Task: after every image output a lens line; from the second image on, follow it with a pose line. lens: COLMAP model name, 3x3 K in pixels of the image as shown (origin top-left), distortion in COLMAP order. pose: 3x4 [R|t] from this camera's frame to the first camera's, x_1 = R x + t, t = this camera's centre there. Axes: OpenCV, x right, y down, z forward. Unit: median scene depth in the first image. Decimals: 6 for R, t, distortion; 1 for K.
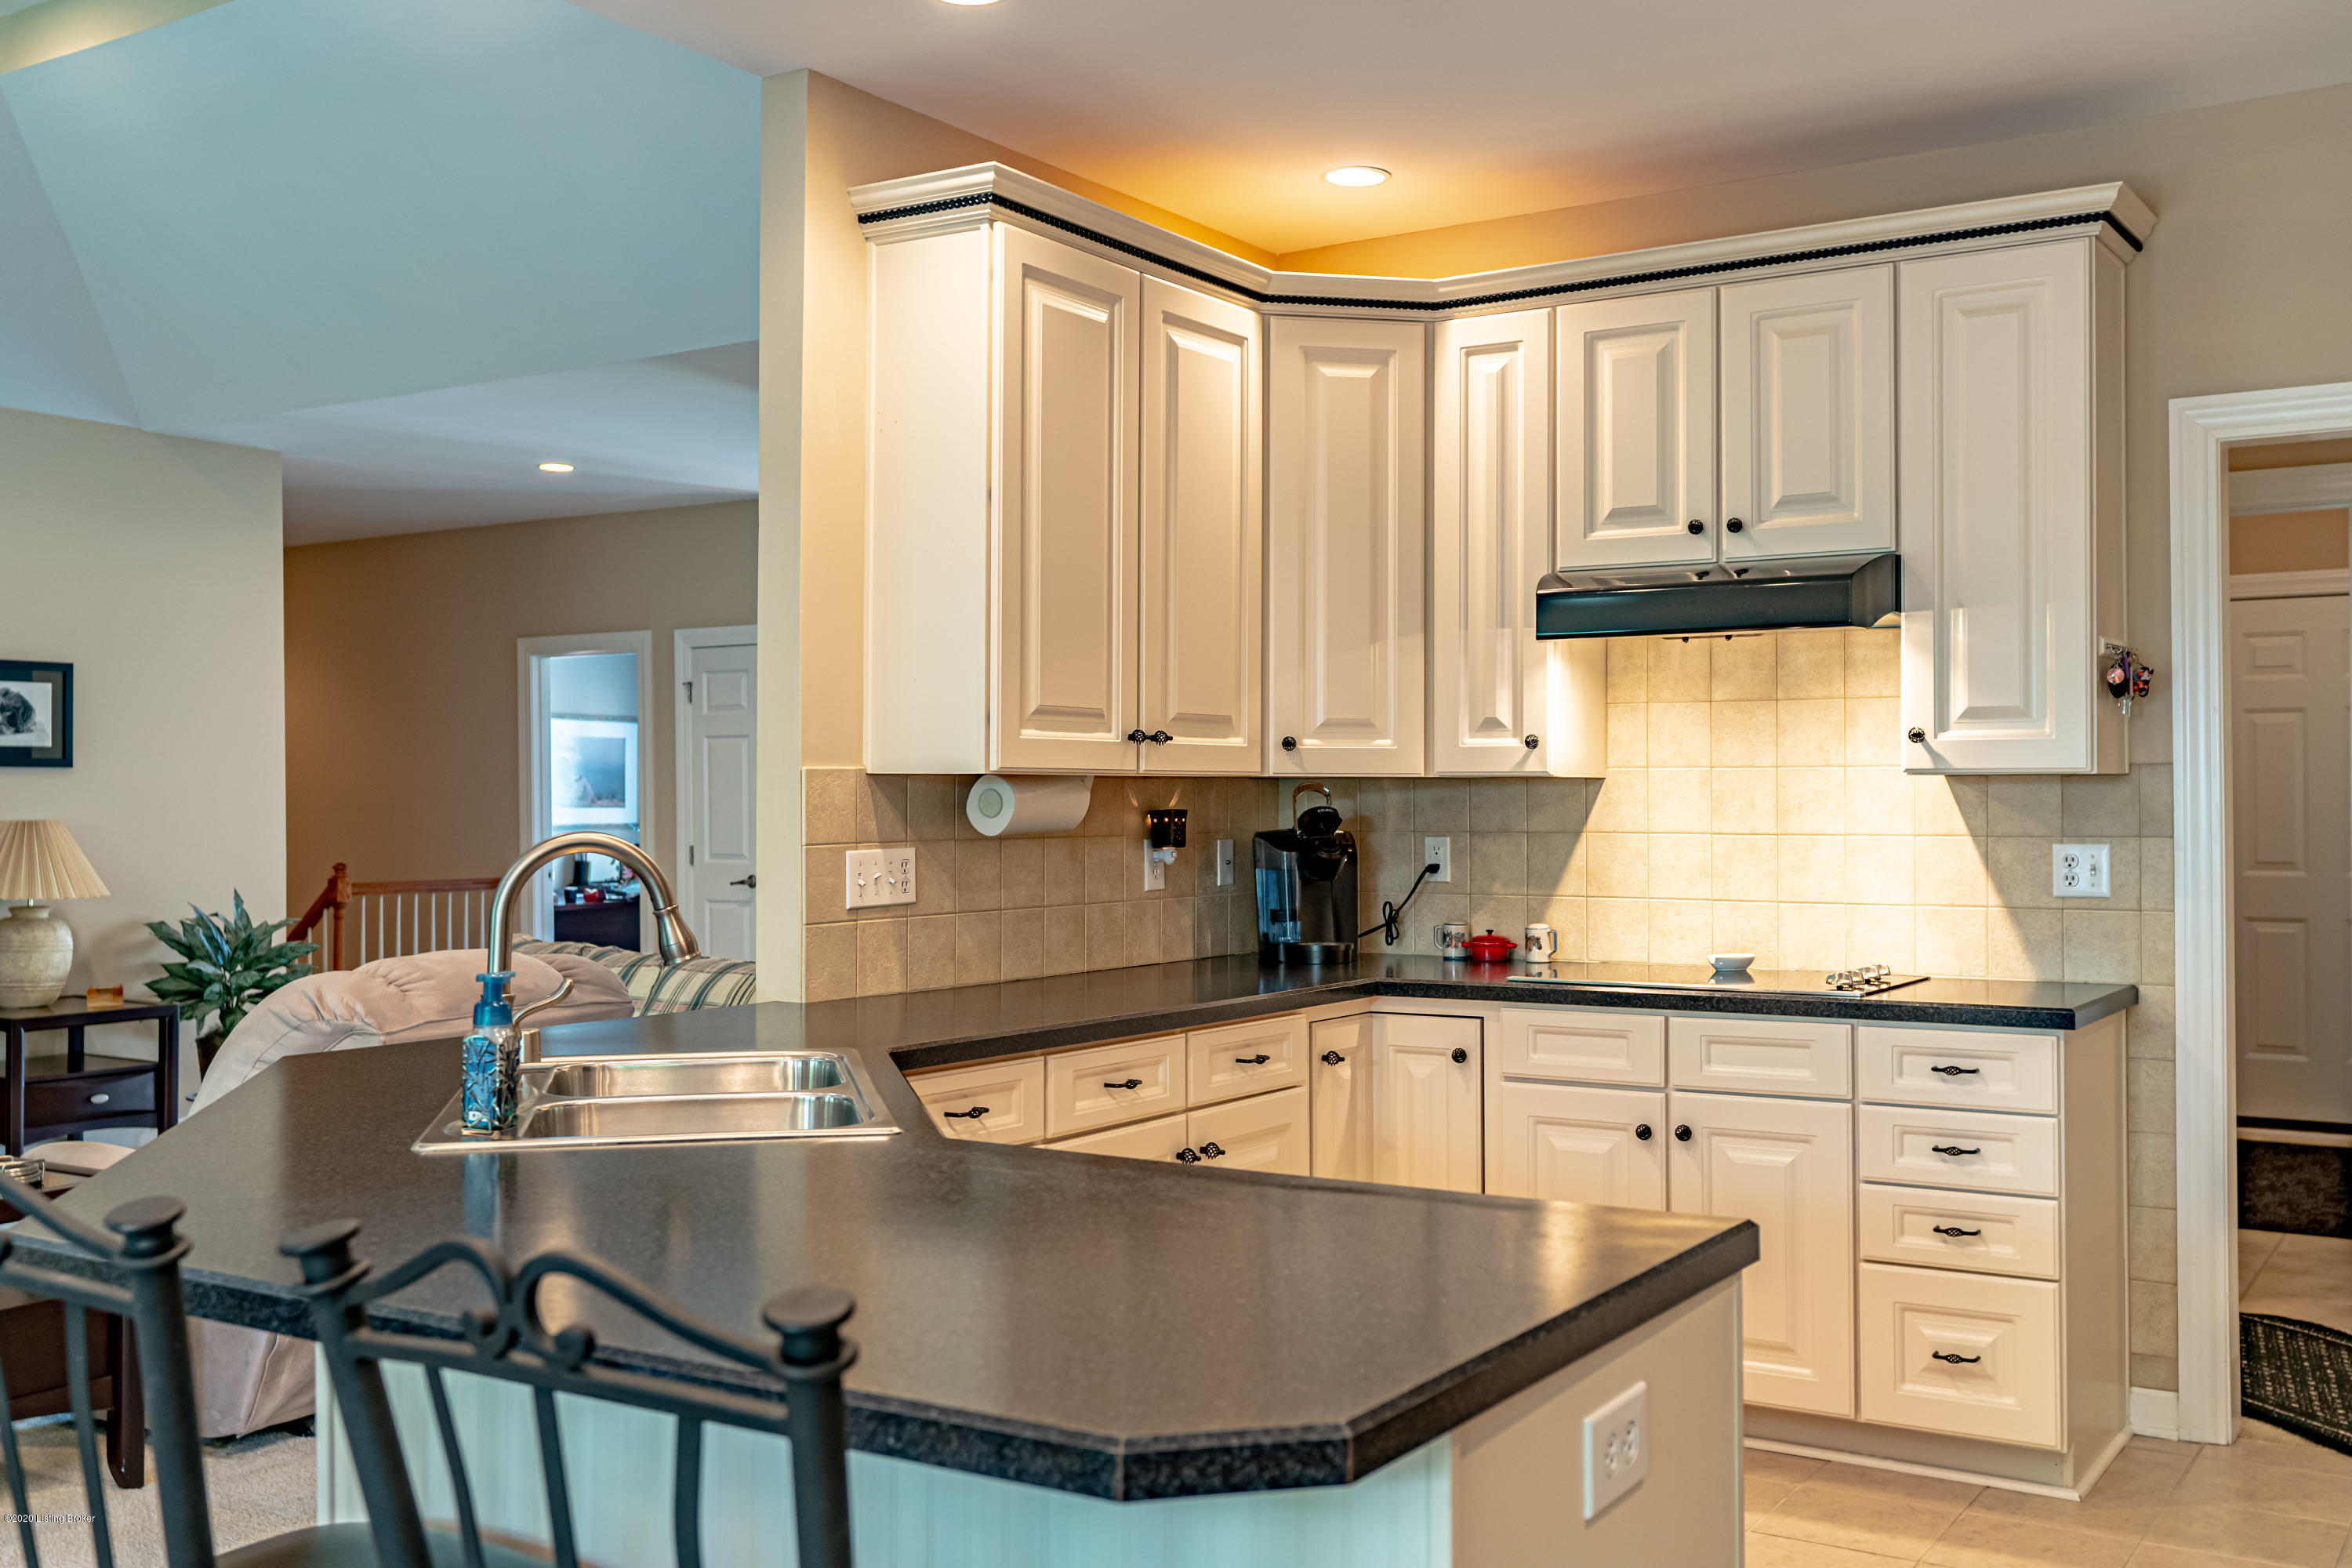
lens RADIAL K [[2234.5, 0, 1176.0], [0, 2234.5, 784.0], [0, 0, 1]] dist [0.011660, -0.008884]
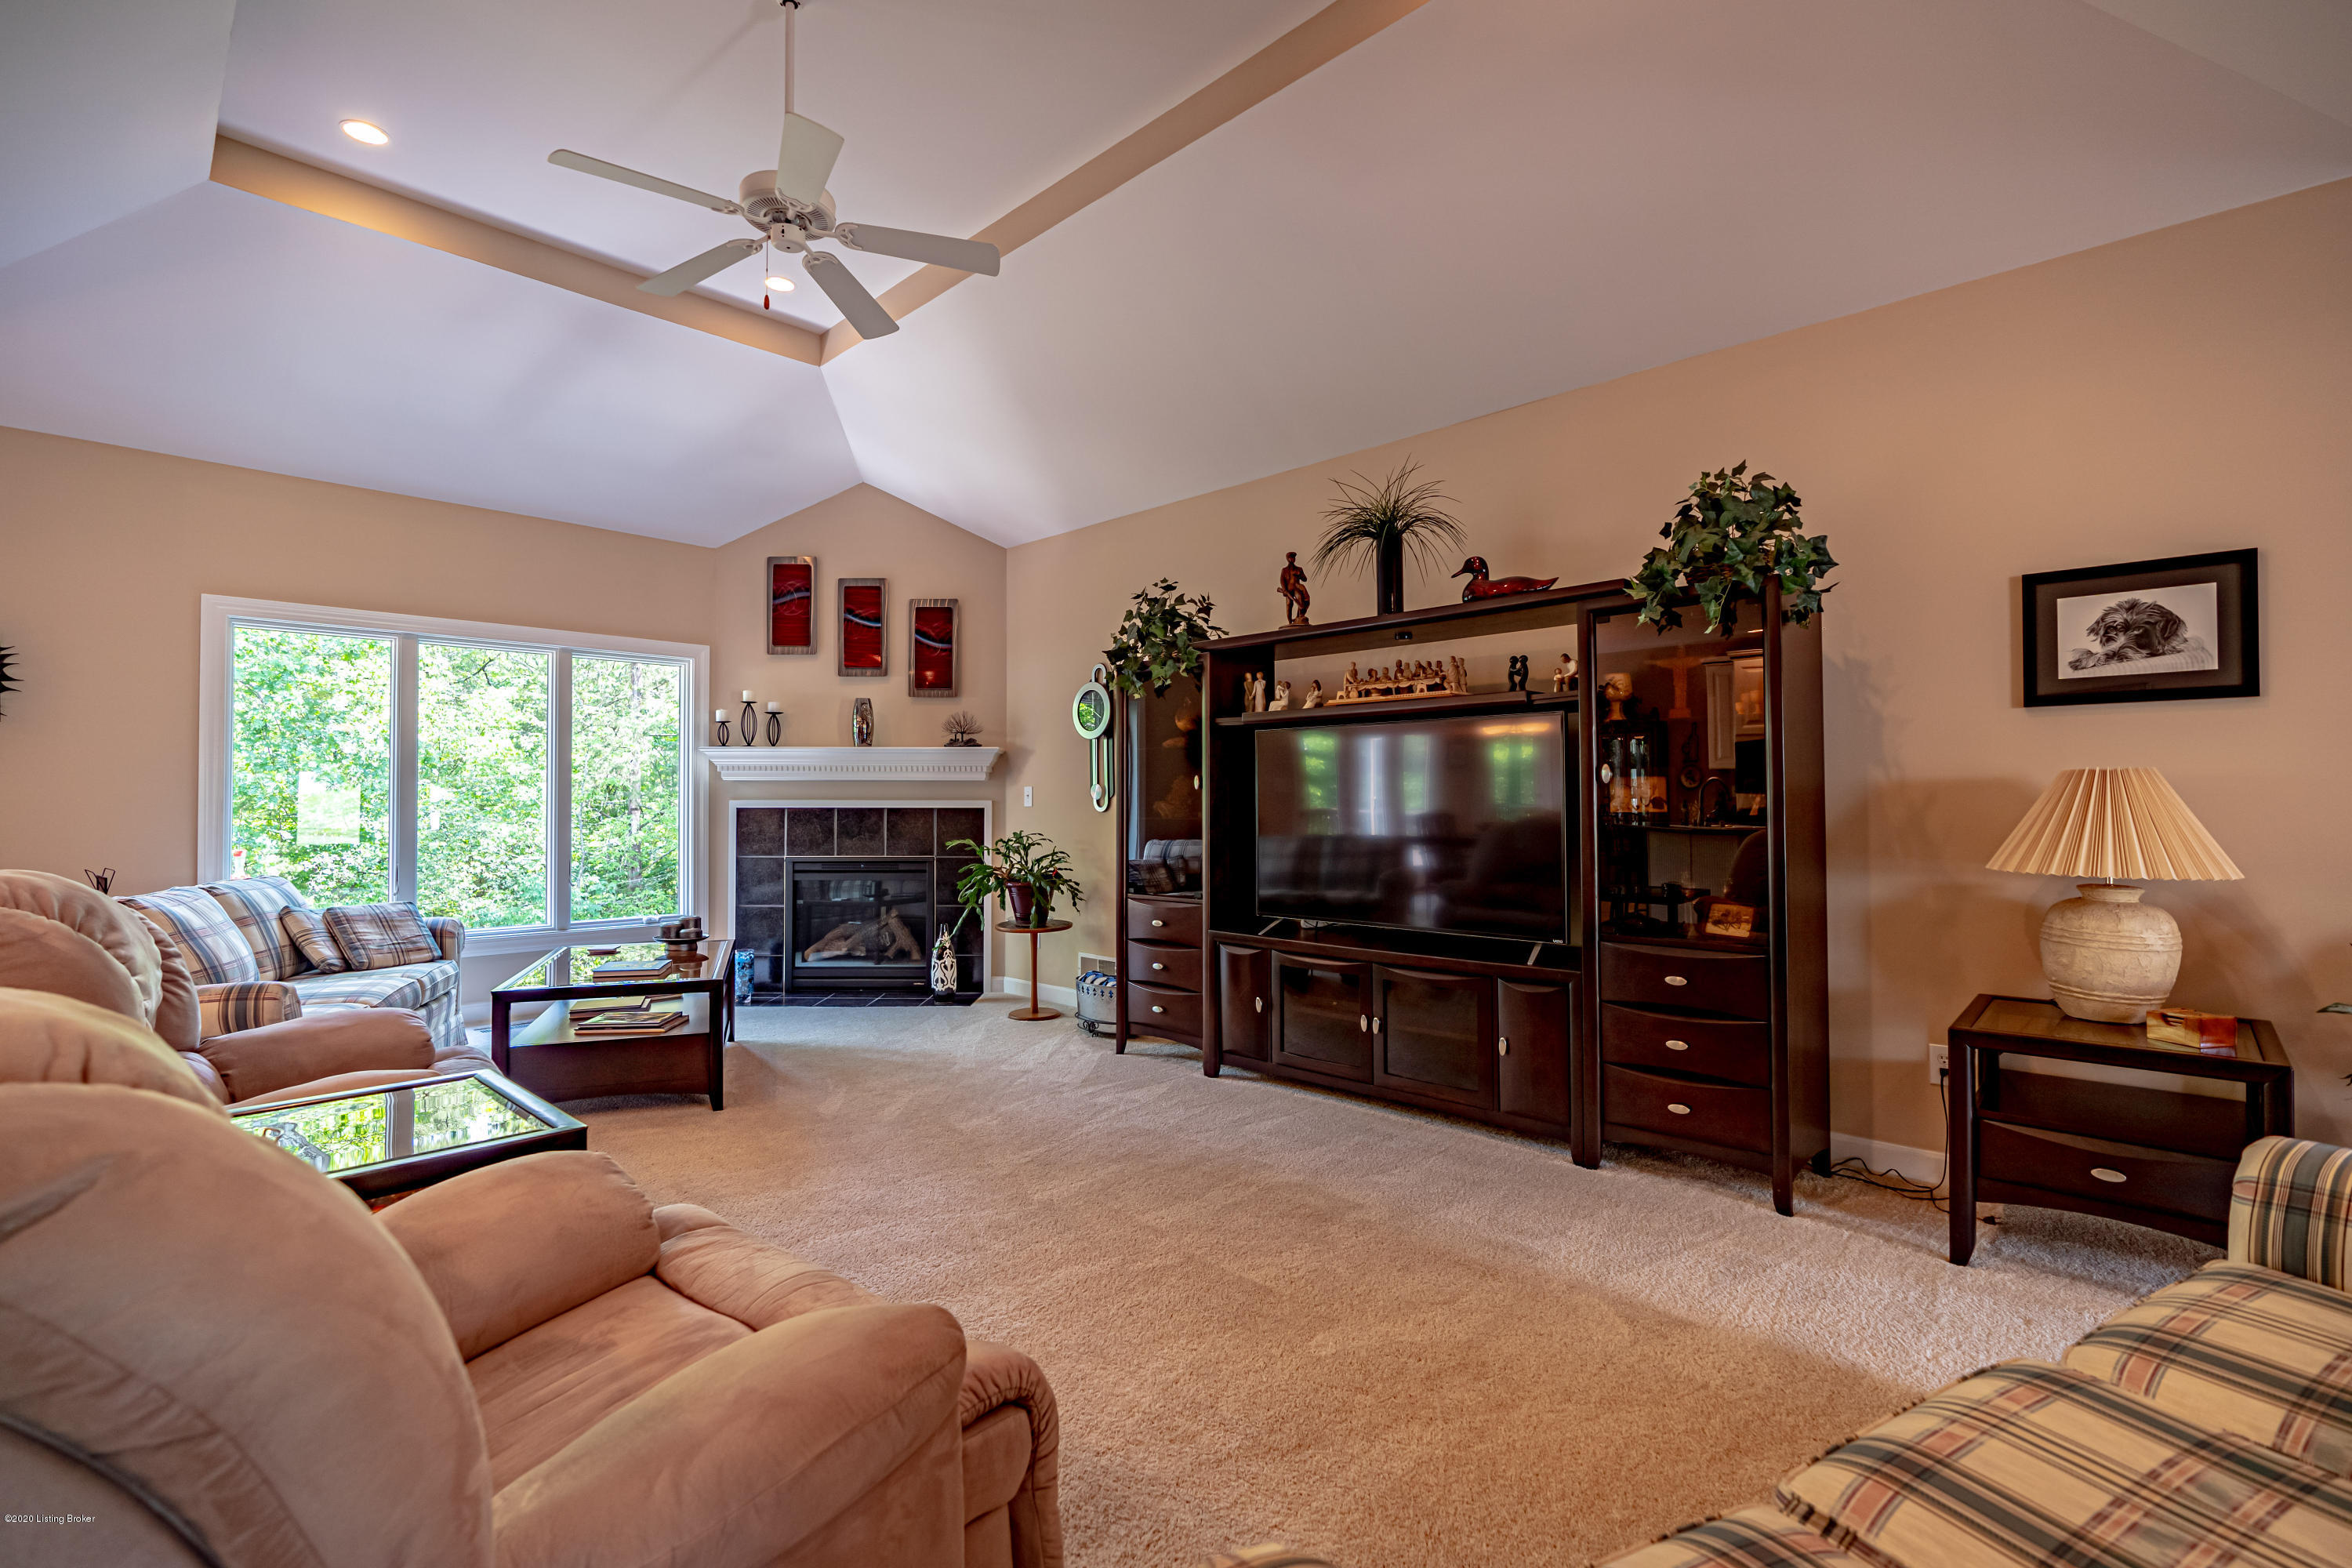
lens RADIAL K [[1076.9, 0, 1176.0], [0, 1076.9, 784.0], [0, 0, 1]] dist [-0.004285, -0.000479]
pose [[-0.206782, -0.015357, -0.978267, -0.159938], [0.003338, 0.999860, -0.016401, 0.042423], [0.978381, -0.006657, -0.206702, 1.260757]]
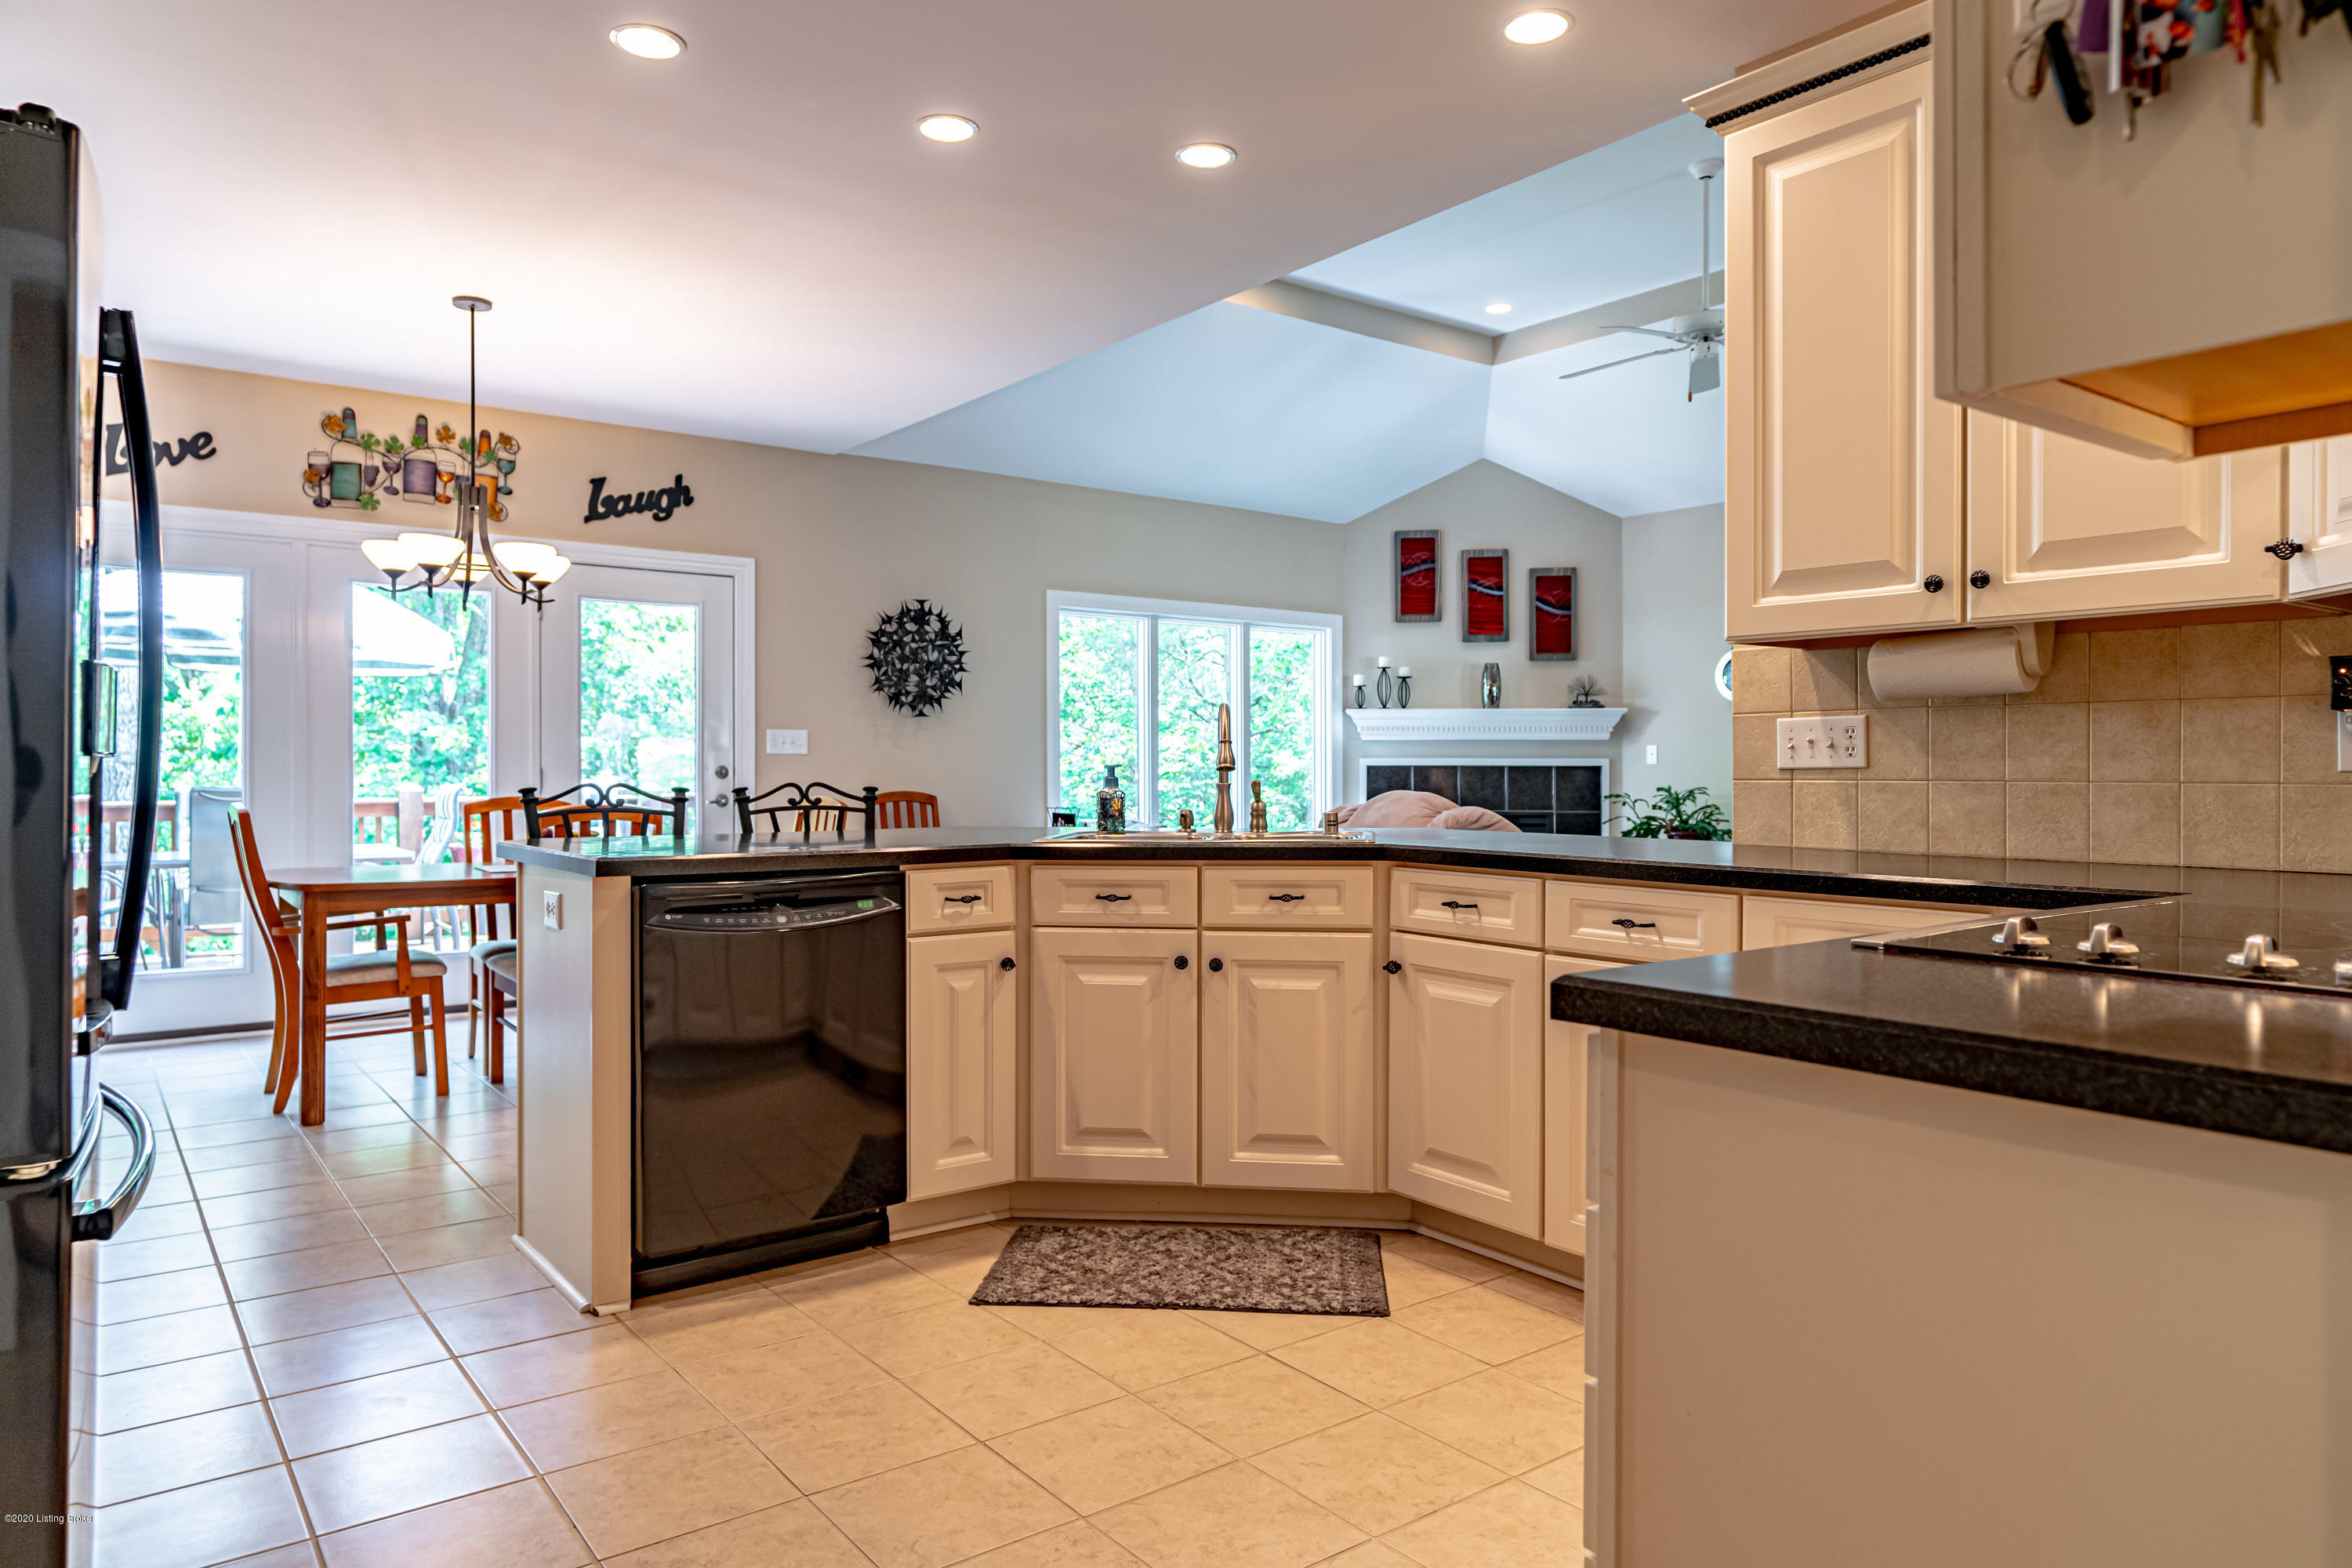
lens RADIAL K [[1471.9, 0, 1167.7], [0, 1471.9, 775.0], [0, 0, 1]] dist [0.000328, 0.003706]
pose [[-0.342347, 0.006883, -0.939548, 0.604317], [0.003669, 0.999975, 0.005989, 0.047835], [0.939566, -0.001396, -0.342364, 0.864976]]
